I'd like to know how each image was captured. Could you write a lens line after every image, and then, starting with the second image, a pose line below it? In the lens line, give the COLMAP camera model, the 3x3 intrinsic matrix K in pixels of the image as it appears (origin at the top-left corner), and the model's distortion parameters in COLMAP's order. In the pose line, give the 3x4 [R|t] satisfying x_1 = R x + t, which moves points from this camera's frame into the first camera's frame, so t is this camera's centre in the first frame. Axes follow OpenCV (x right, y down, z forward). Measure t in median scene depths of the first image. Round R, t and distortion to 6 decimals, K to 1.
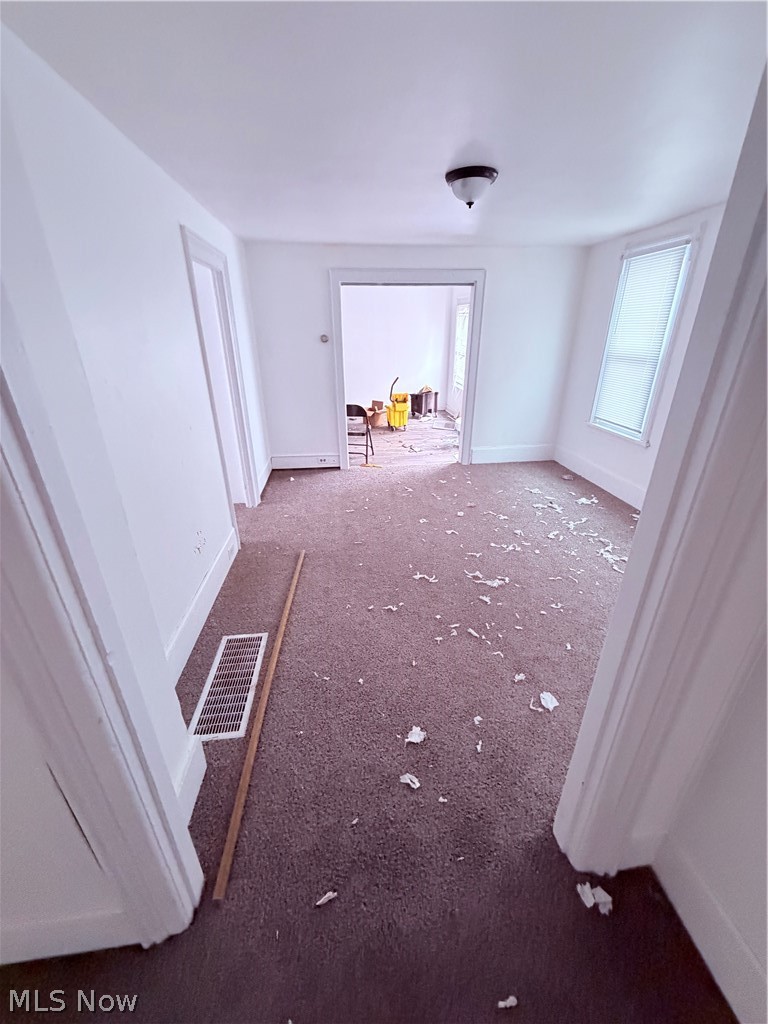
lens RADIAL K [[406.6, 0, 385.0], [0, 406.6, 508.0], [0, 0, 1]] dist [-0.001510, -0.000196]
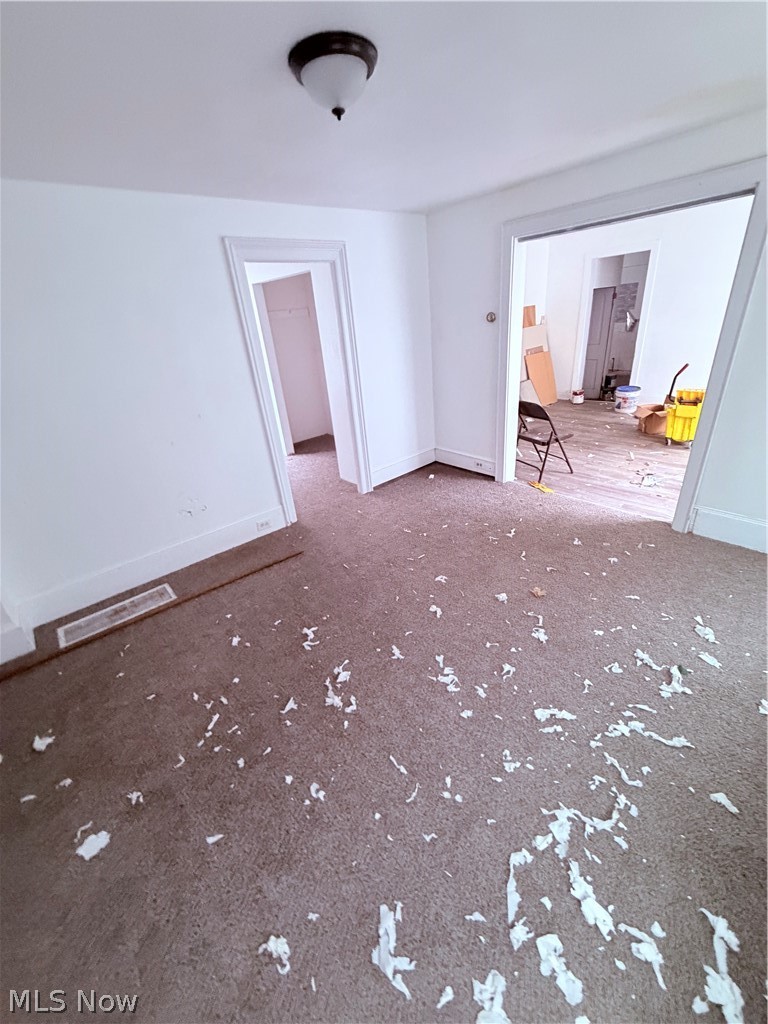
lens RADIAL K [[406.6, 0, 385.0], [0, 406.6, 508.0], [0, 0, 1]] dist [-0.001510, -0.000196]
pose [[0.568143, 0.318305, -0.758877, 0.452660], [-0.253459, 0.945021, 0.206627, -0.176088], [0.782925, 0.074950, 0.617585, 0.375695]]
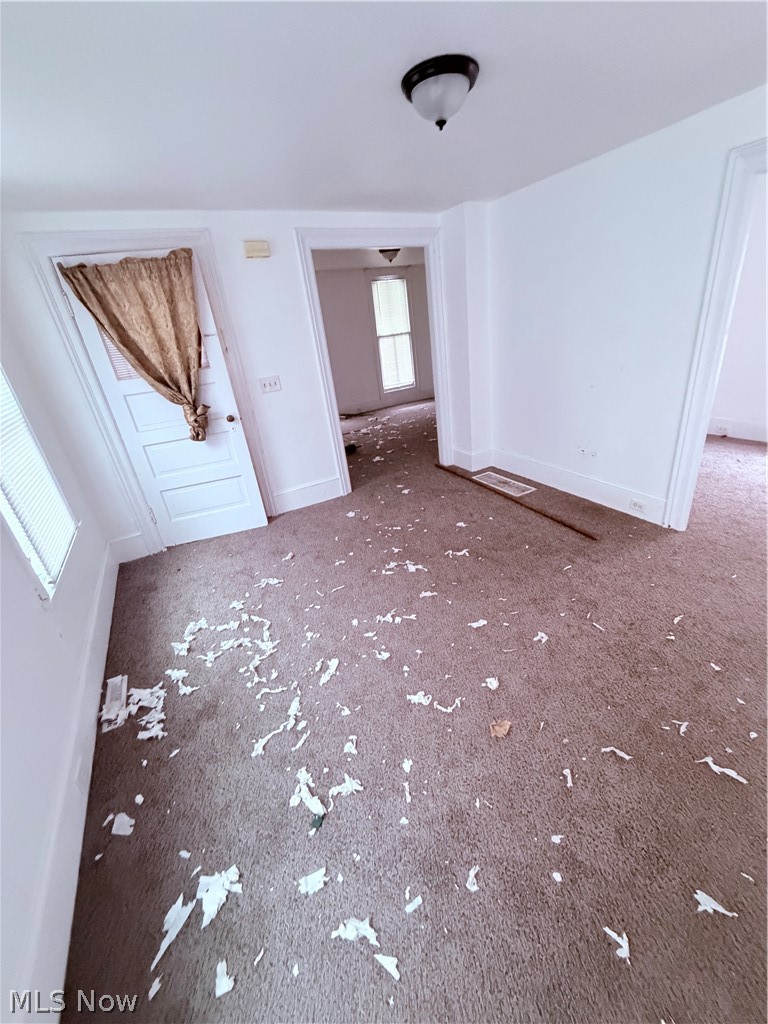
lens RADIAL K [[406.6, 0, 385.0], [0, 406.6, 508.0], [0, 0, 1]] dist [-0.001510, -0.000196]
pose [[-0.917264, 0.263747, -0.298438, 0.343680], [-0.040163, 0.684242, 0.728148, -0.410639], [0.396251, 0.679890, -0.617038, 0.936683]]
